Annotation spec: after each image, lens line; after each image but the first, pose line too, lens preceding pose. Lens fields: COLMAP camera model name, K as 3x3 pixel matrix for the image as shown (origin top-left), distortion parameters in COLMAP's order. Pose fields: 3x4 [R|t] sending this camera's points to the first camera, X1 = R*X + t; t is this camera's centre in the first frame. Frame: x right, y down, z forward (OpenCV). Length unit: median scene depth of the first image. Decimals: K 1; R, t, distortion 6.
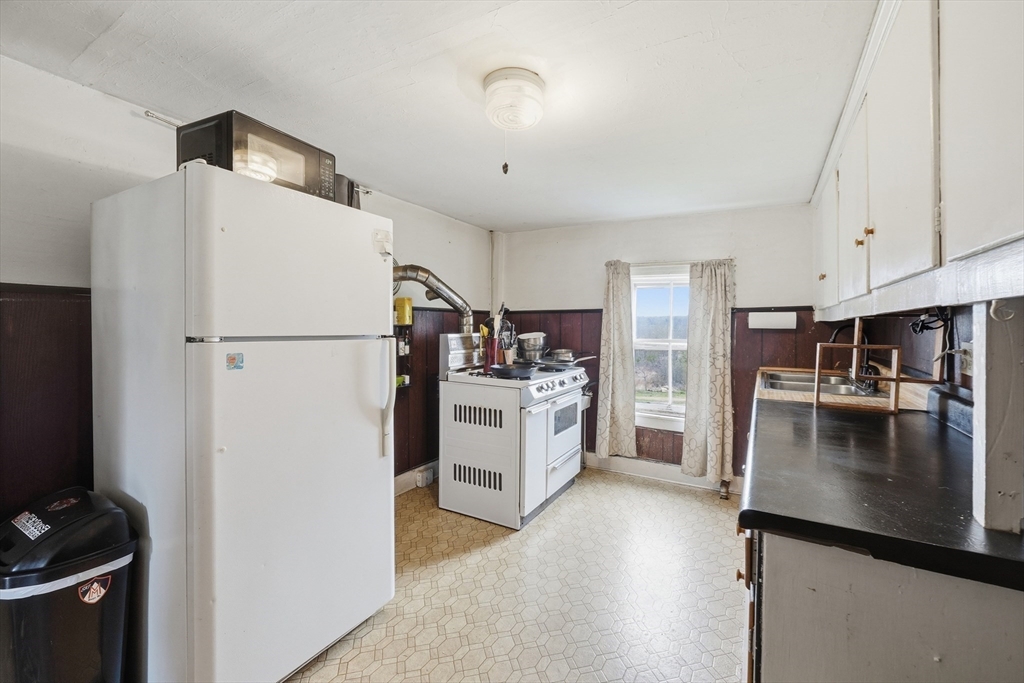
lens RADIAL K [[433.2, 0, 513.4], [0, 433.2, 333.1], [0, 0, 1]] dist [-0.012013, 0.003115]
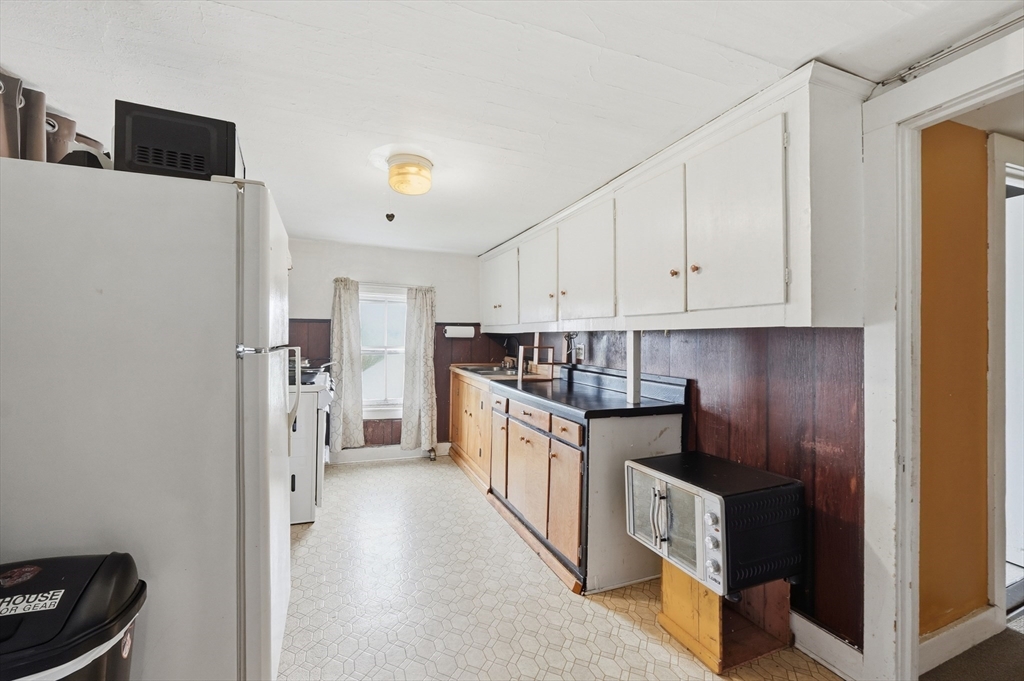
lens RADIAL K [[433.2, 0, 507.6], [0, 433.2, 339.0], [0, 0, 1]] dist [-0.012013, 0.003115]
pose [[0.627312, -0.001757, 0.778766, -0.424098], [0.004114, 0.999991, -0.001058, -0.002772], [-0.778757, 0.003868, 0.627314, -0.055022]]
